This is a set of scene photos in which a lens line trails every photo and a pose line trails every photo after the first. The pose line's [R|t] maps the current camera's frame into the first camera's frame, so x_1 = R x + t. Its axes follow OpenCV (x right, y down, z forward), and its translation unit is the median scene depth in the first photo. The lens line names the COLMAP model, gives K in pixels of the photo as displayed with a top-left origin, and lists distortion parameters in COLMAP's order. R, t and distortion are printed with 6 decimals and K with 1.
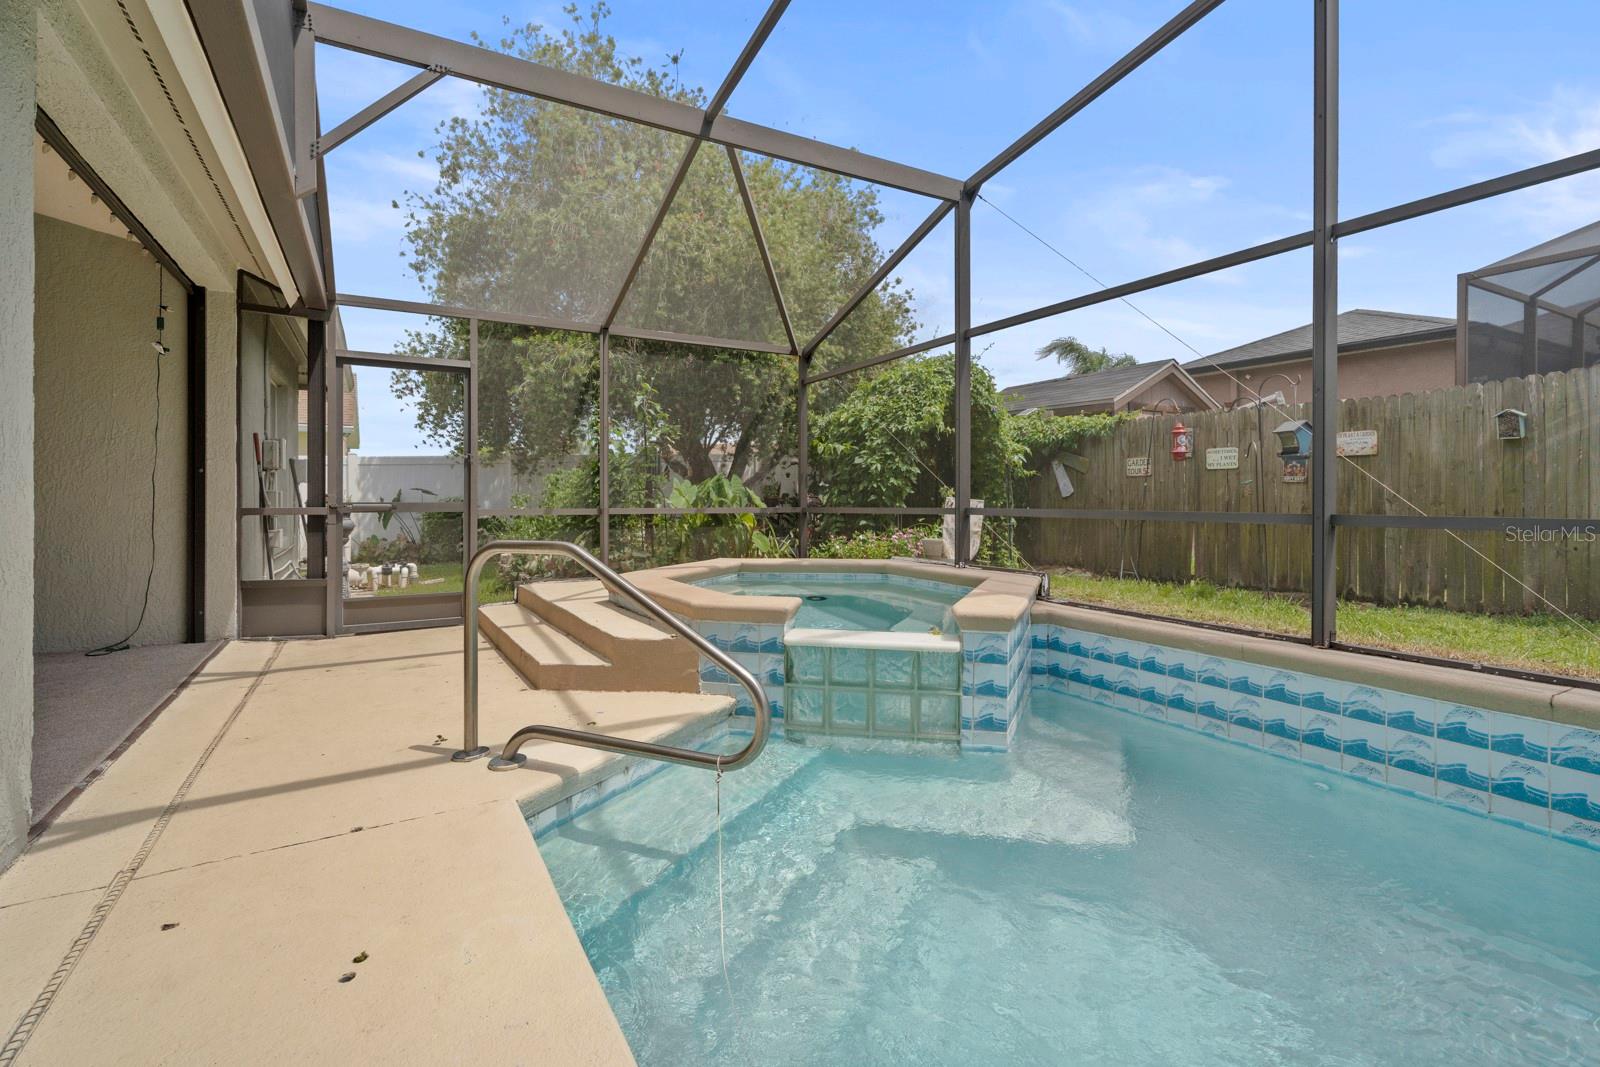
lens RADIAL K [[728.0, 0, 793.4], [0, 728.0, 487.5], [0, 0, 1]] dist [0.000332, 0.000573]
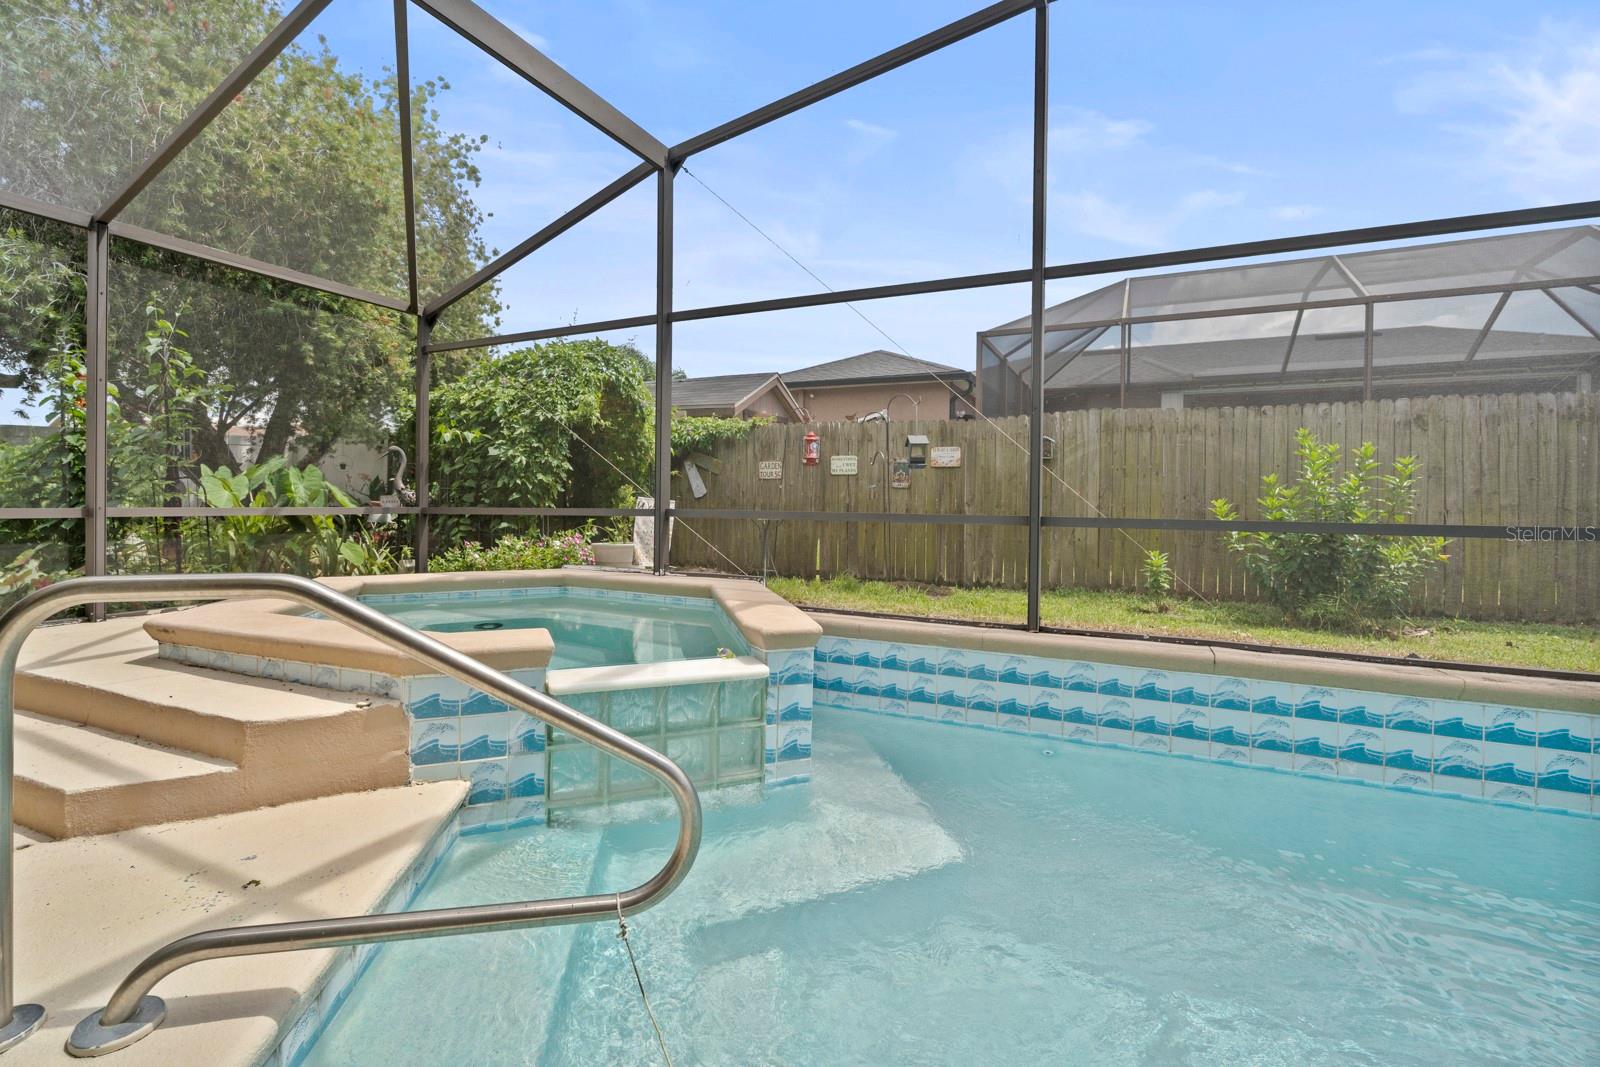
lens RADIAL K [[726.5, 0, 799.7], [0, 726.5, 497.8], [0, 0, 1]] dist [-0.002818, 0.000906]
pose [[0.820117, 0.011499, 0.572081, -0.142482], [-0.019750, 0.999771, 0.008218, 0.003364], [-0.571856, -0.018039, 0.820156, 0.161583]]
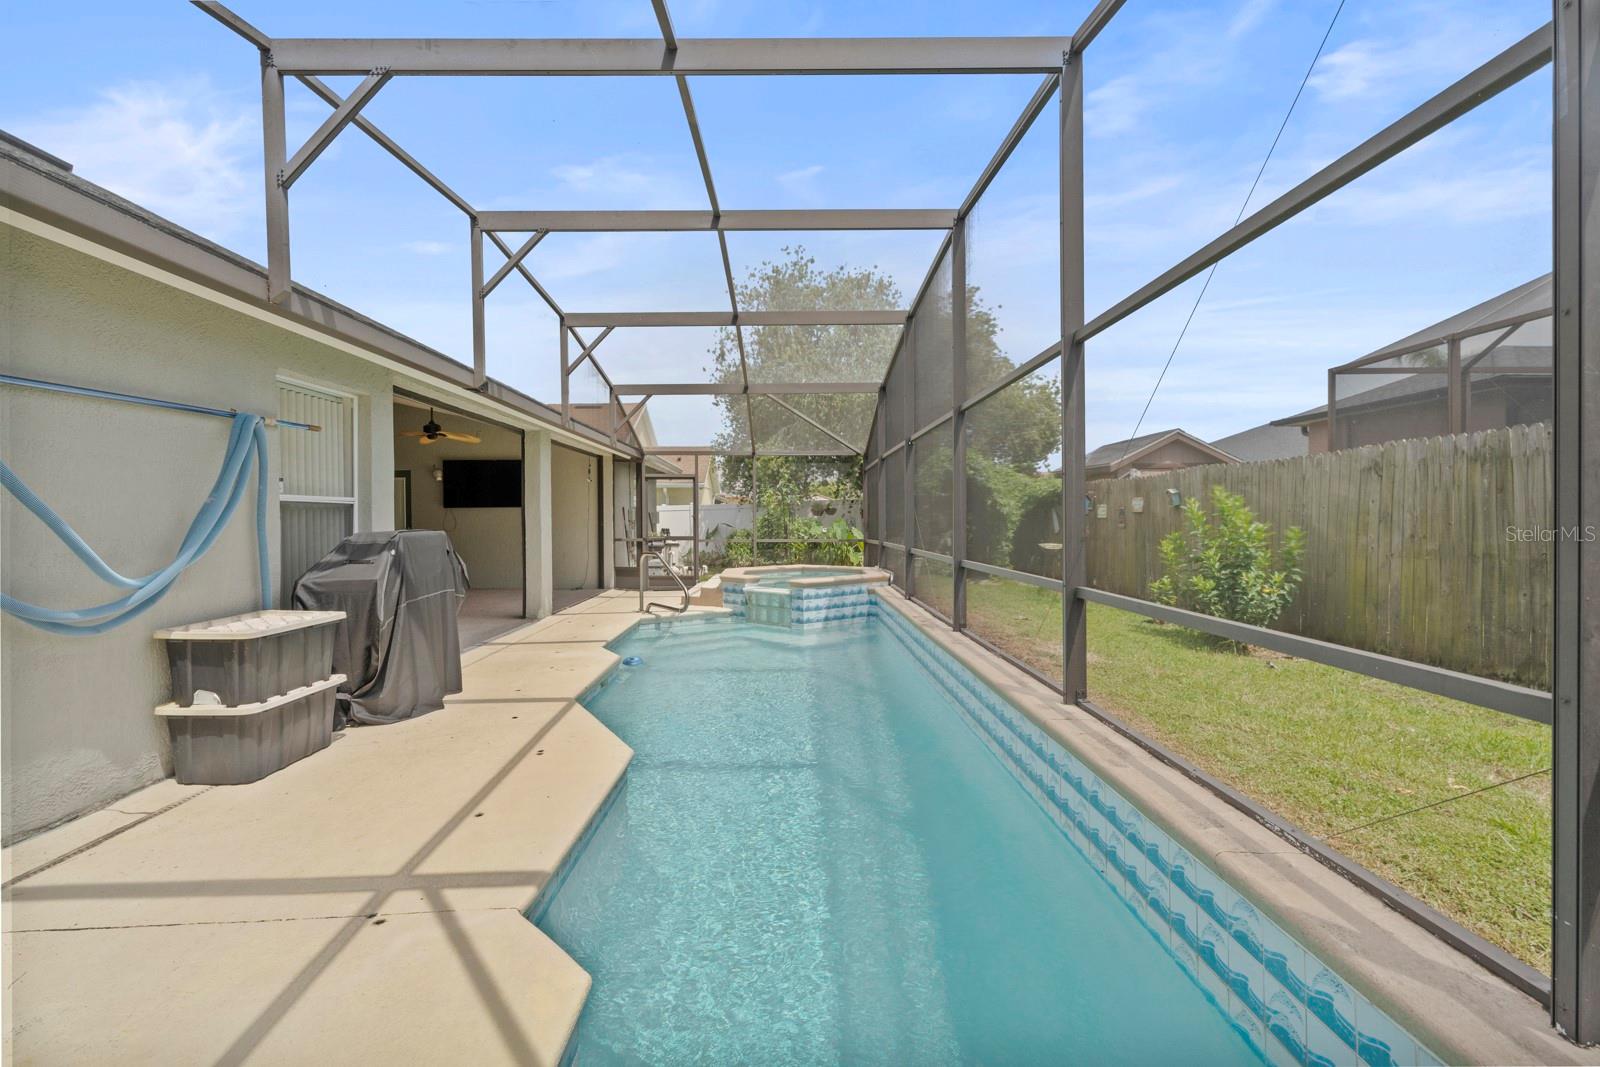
lens RADIAL K [[728.0, 0, 793.4], [0, 728.0, 487.5], [0, 0, 1]] dist [0.000332, 0.000573]
pose [[0.875113, -0.023386, -0.483353, 0.967187], [0.010044, 0.999494, -0.030174, -0.063021], [0.483814, 0.021551, 0.874905, -0.882857]]
